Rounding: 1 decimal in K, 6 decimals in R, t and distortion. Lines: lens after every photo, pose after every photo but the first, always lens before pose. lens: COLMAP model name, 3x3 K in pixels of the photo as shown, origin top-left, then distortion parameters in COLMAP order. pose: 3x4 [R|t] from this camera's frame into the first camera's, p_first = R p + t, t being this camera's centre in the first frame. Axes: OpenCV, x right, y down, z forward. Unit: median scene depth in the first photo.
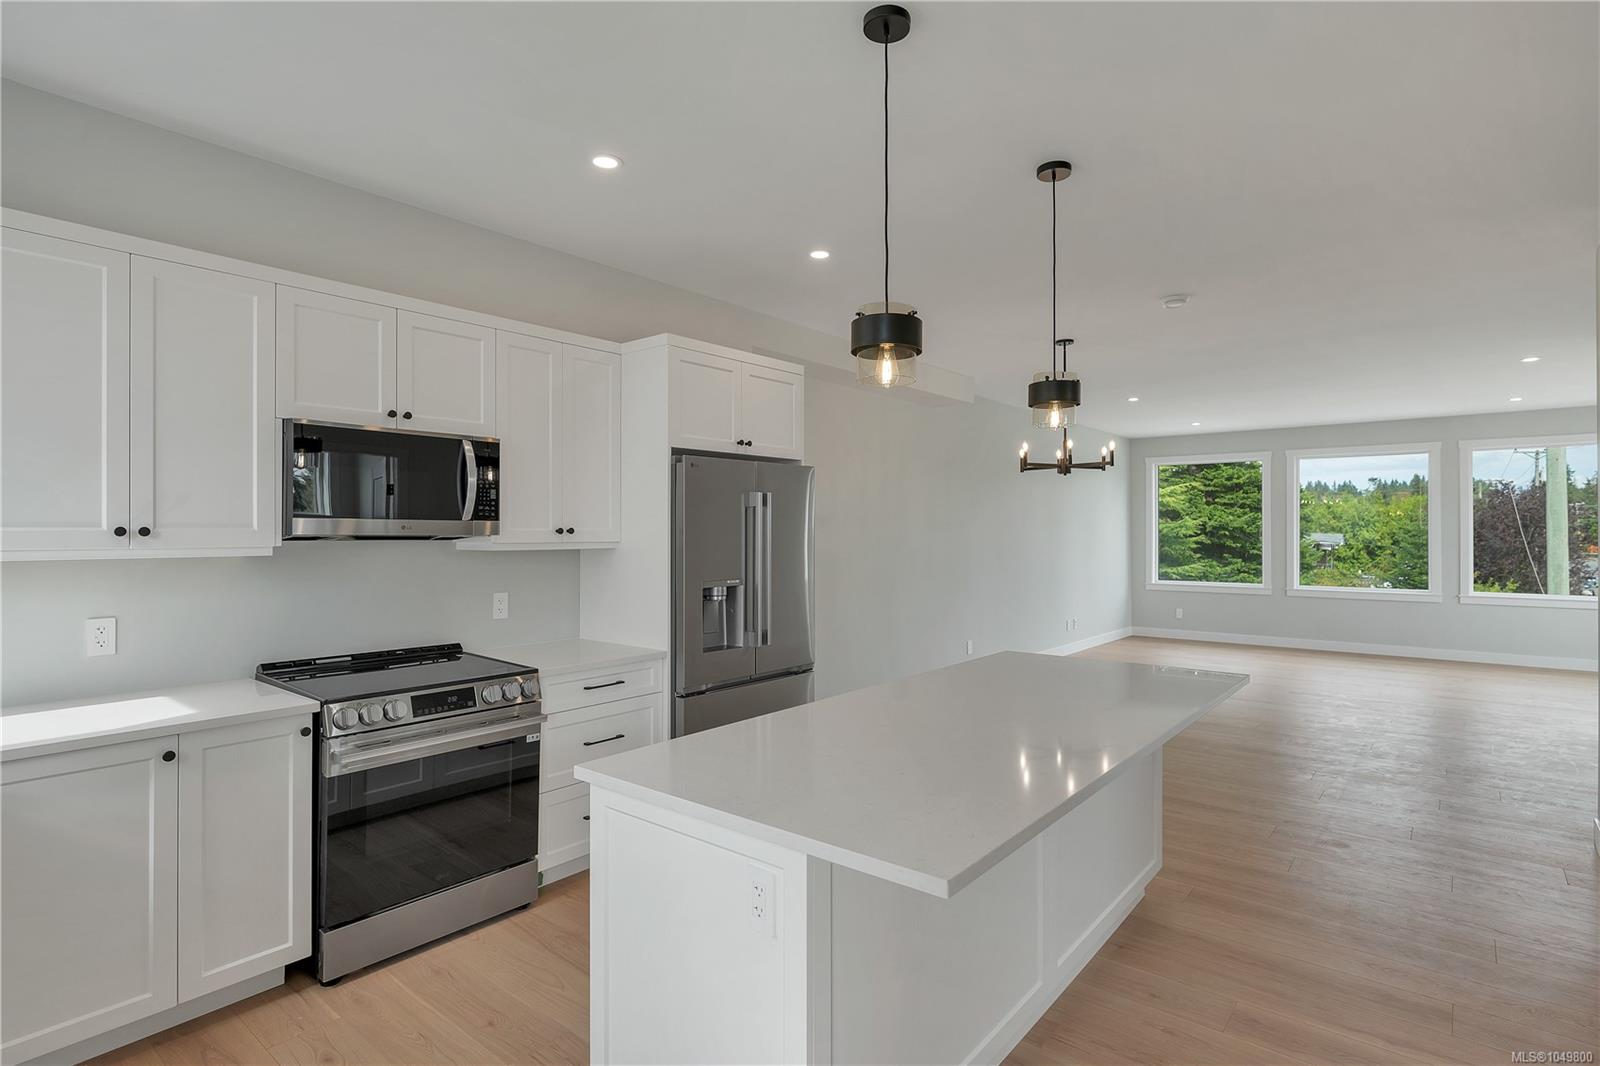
lens RADIAL K [[811.7, 0, 800.0], [0, 811.7, 533.0], [0, 0, 1]] dist [-0.000697, -0.000970]
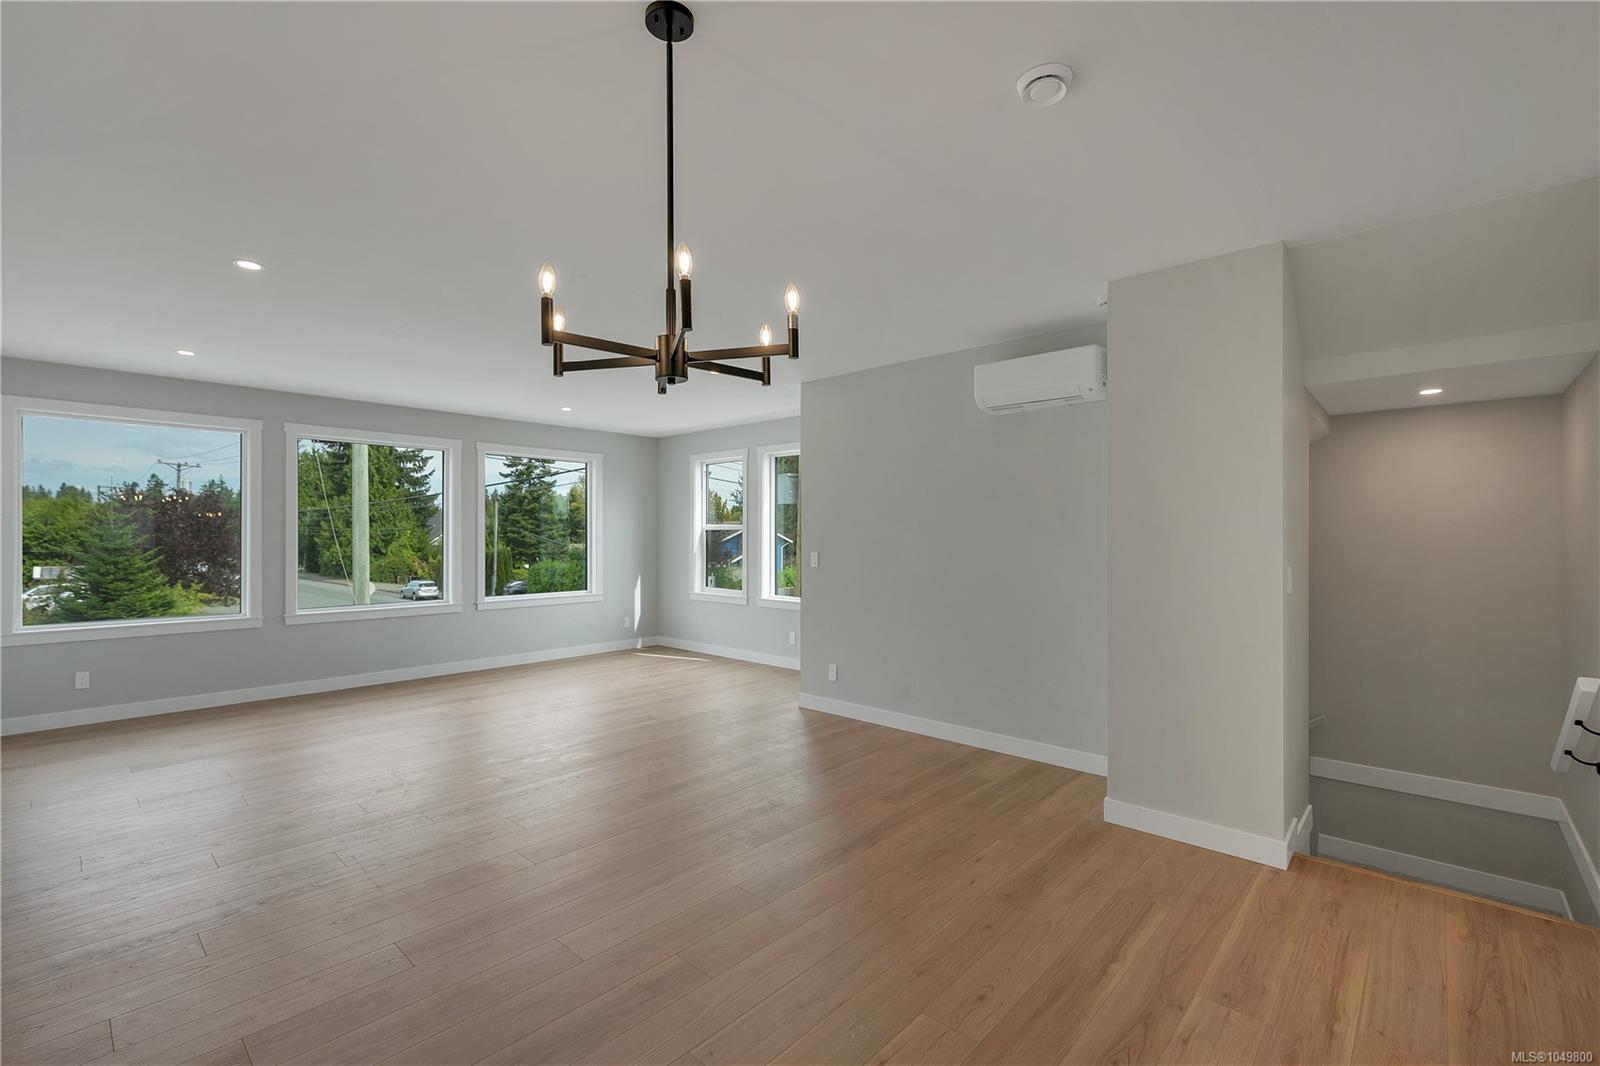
lens RADIAL K [[694.2, 0, 806.3], [0, 694.2, 535.5], [0, 0, 1]] dist [0.000233, 0.000538]
pose [[0.053726, 0.001732, 0.998554, 0.002668], [0.000268, 0.999998, -0.001749, -0.000351], [-0.998556, 0.000362, 0.053725, 0.135961]]
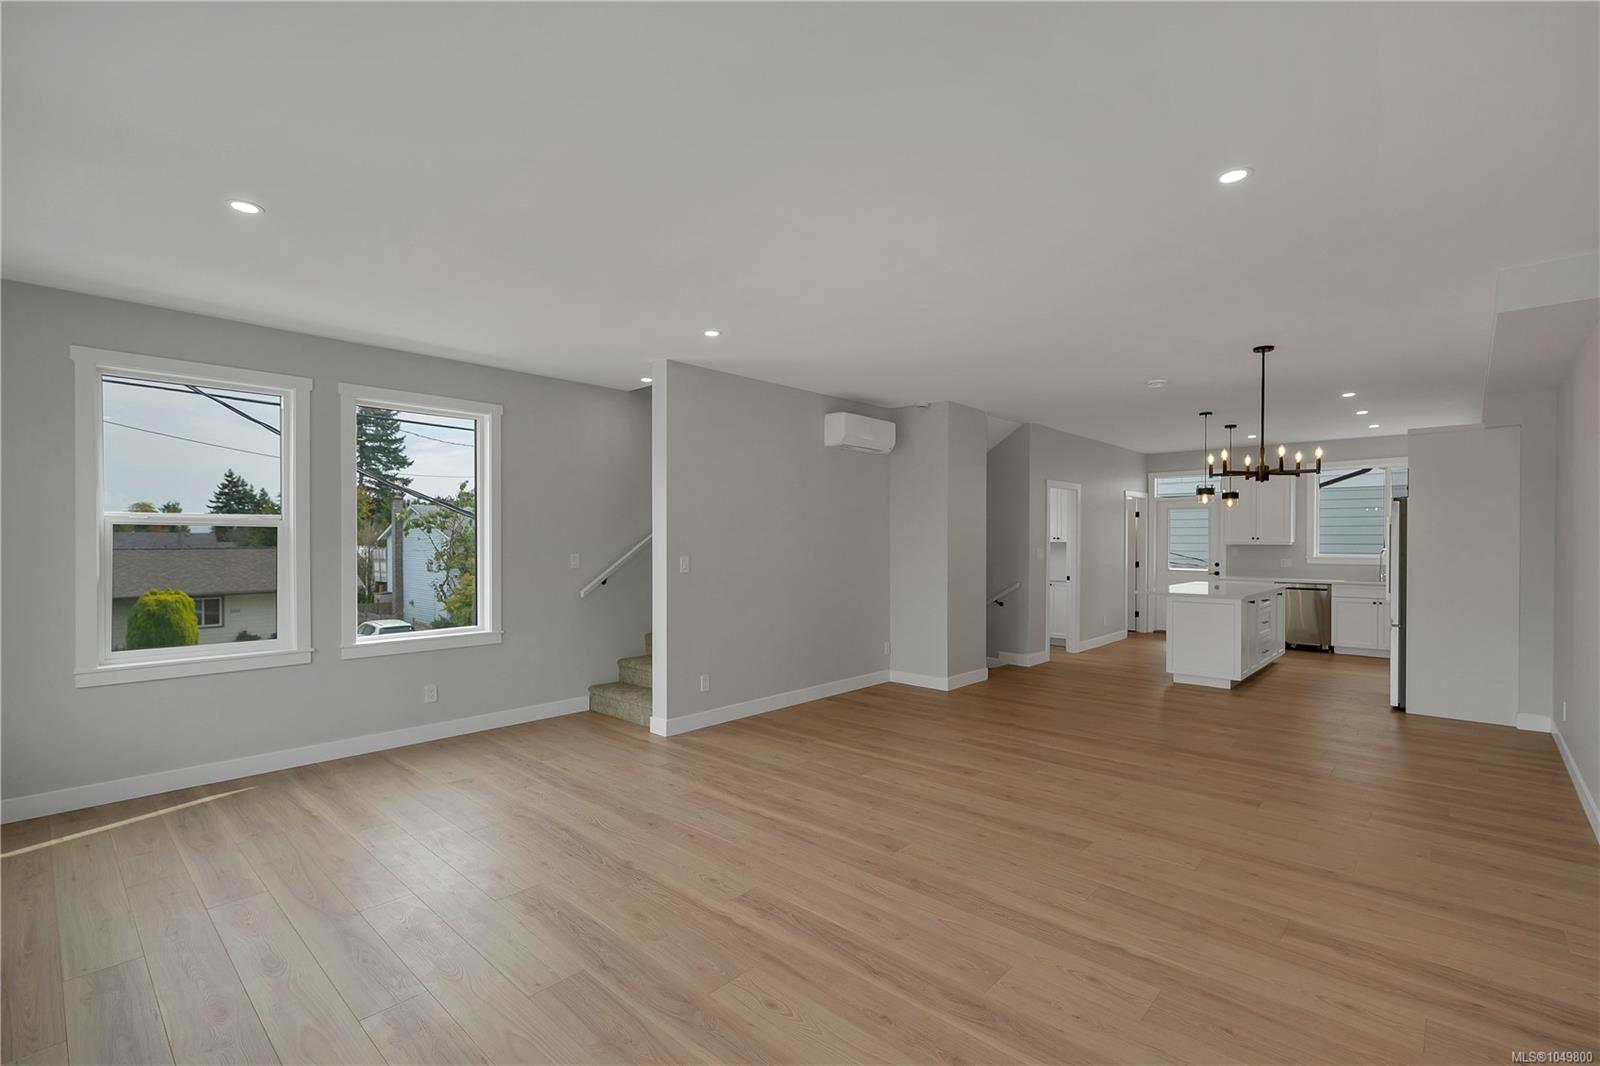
lens RADIAL K [[712.9, 0, 809.6], [0, 712.9, 541.3], [0, 0, 1]] dist [-0.000580, -0.000152]
pose [[-0.998546, 0.000971, 0.053890, 0.123451], [0.001163, 0.999993, 0.003516, -0.000284], [-0.053887, 0.003574, -0.998541, 0.281573]]
